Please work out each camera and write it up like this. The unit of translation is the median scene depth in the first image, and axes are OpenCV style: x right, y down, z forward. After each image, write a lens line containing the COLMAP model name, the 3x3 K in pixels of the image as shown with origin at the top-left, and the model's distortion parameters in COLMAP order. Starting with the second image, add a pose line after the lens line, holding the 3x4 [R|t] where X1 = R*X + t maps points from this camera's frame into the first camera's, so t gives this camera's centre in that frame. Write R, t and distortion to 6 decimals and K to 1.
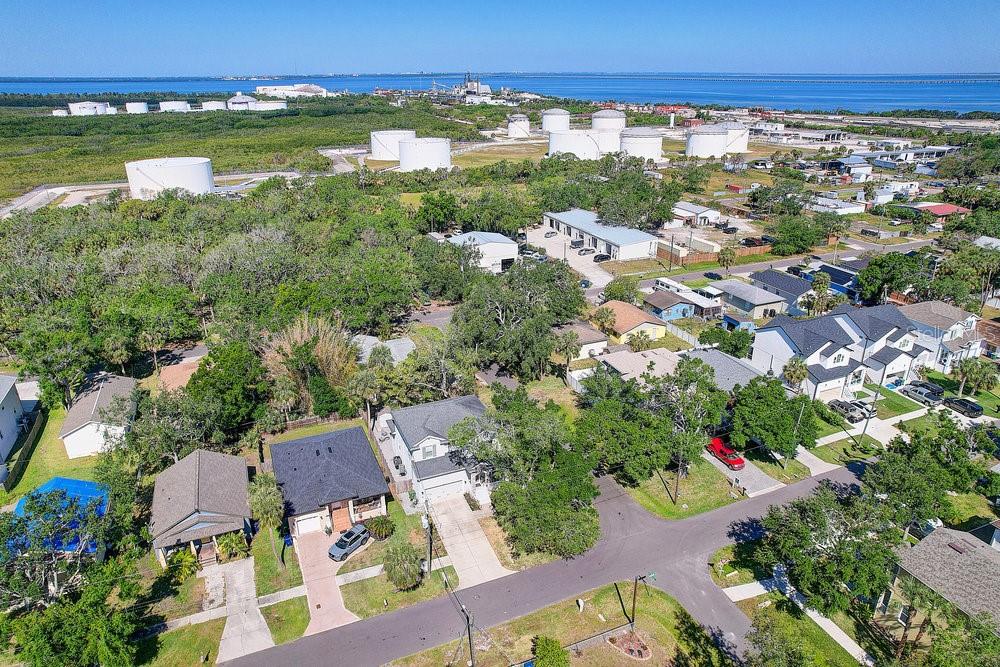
lens RADIAL K [[639.2, 0, 500.0], [0, 639.2, 333.5], [0, 0, 1]] dist [-0.066540, 0.062281]
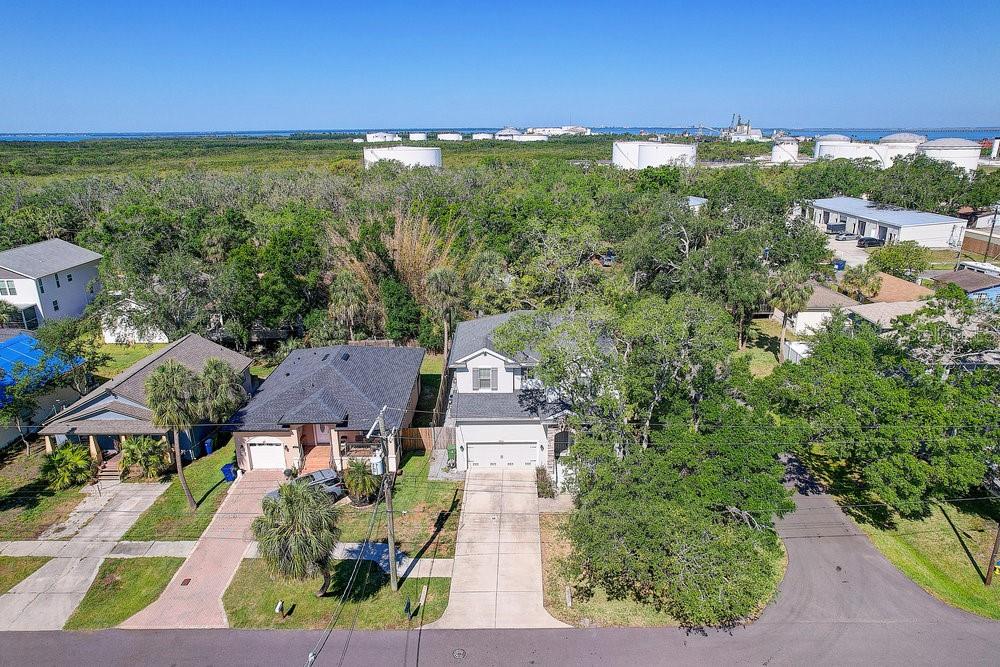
lens RADIAL K [[639.2, 0, 500.0], [0, 639.2, 333.5], [0, 0, 1]] dist [-0.066540, 0.062281]
pose [[0.922724, 0.116458, -0.367448, 0.102762], [-0.143178, 0.988617, -0.046213, 0.161304], [0.357884, 0.095252, 0.928895, 0.445794]]
